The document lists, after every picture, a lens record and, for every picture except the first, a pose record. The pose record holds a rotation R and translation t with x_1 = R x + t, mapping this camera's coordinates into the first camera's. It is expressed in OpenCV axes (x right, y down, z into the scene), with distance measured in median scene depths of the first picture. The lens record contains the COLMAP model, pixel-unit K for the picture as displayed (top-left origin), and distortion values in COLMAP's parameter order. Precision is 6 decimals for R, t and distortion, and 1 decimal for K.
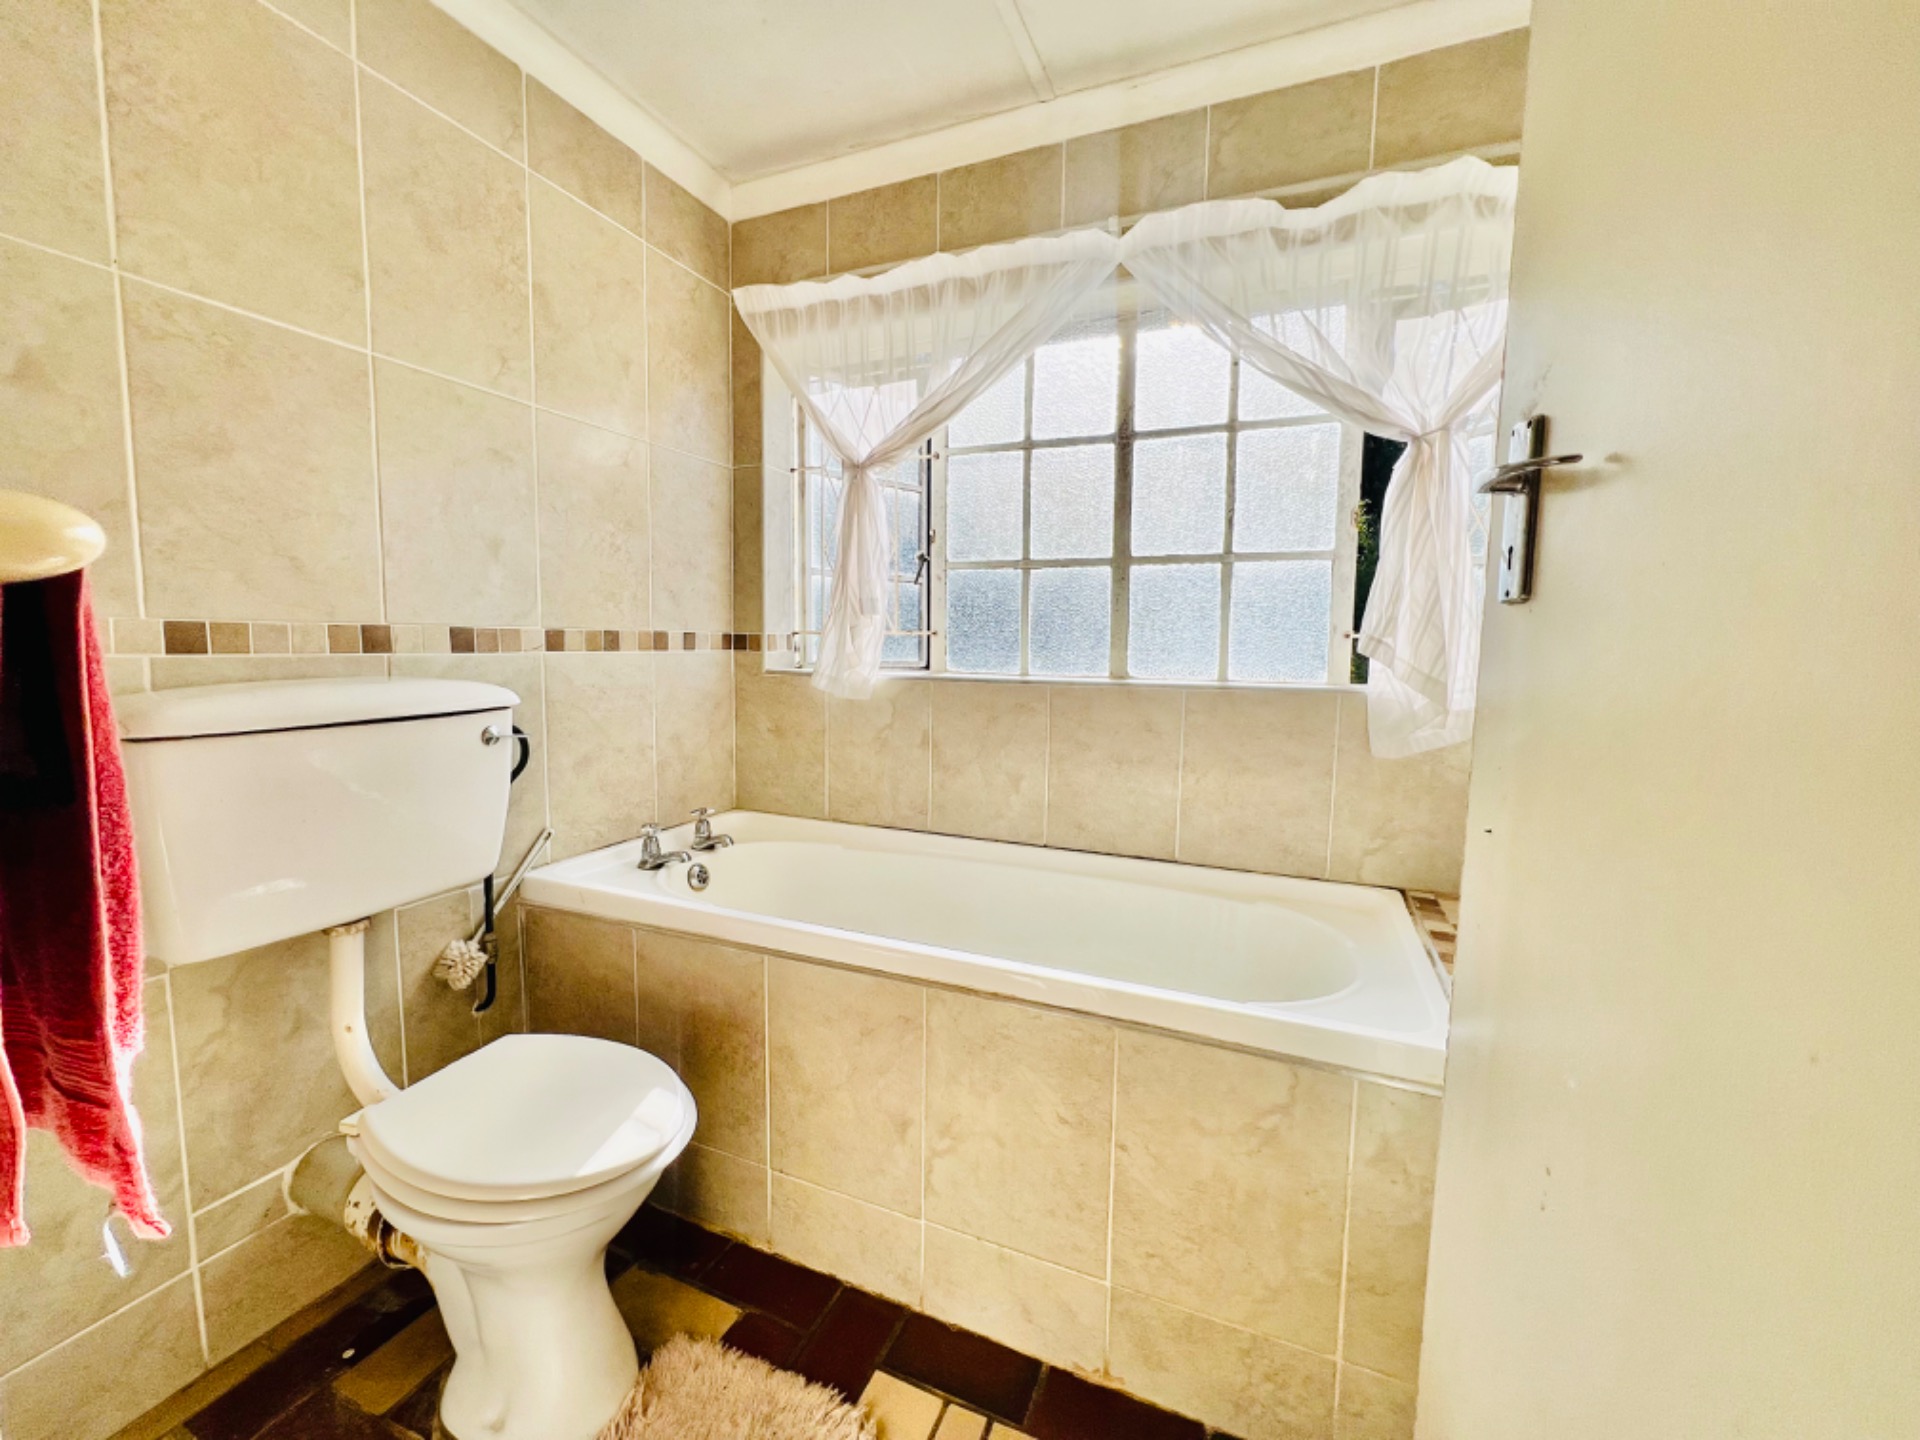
lens RADIAL K [[783.7, 0, 957.5], [0, 783.7, 723.3], [0, 0, 1]] dist [-0.005048, 0.000831]
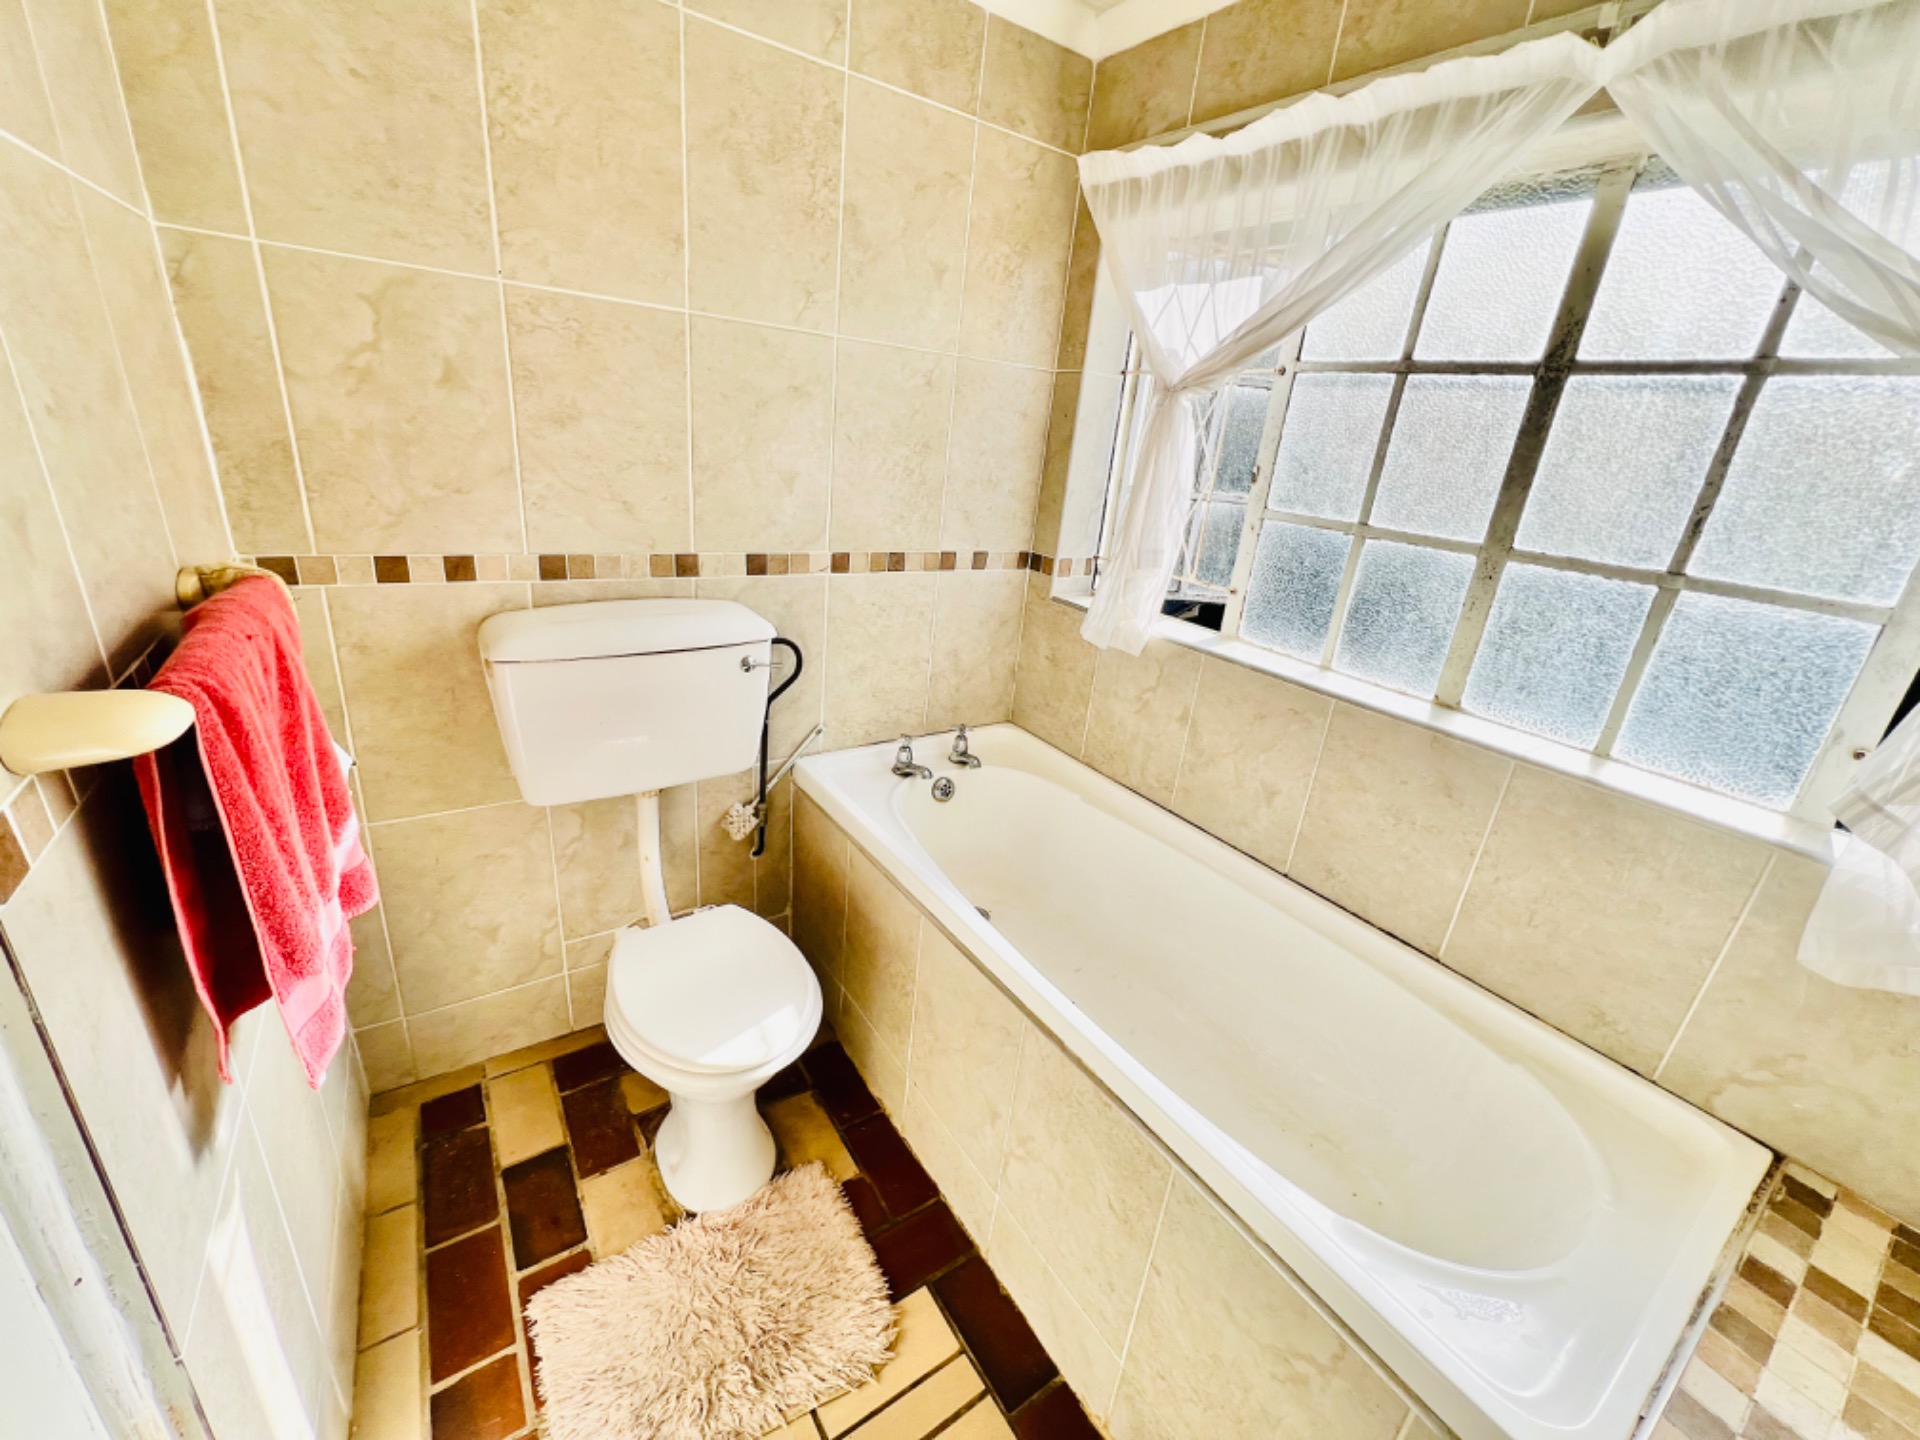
lens RADIAL K [[779.4, 0, 942.7], [0, 779.4, 729.0], [0, 0, 1]] dist [-0.004705, 0.000247]
pose [[0.836166, 0.253928, -0.486155, 0.212286], [-0.134696, 0.954299, 0.266777, -0.213411], [0.531679, -0.157587, 0.832156, 0.146402]]
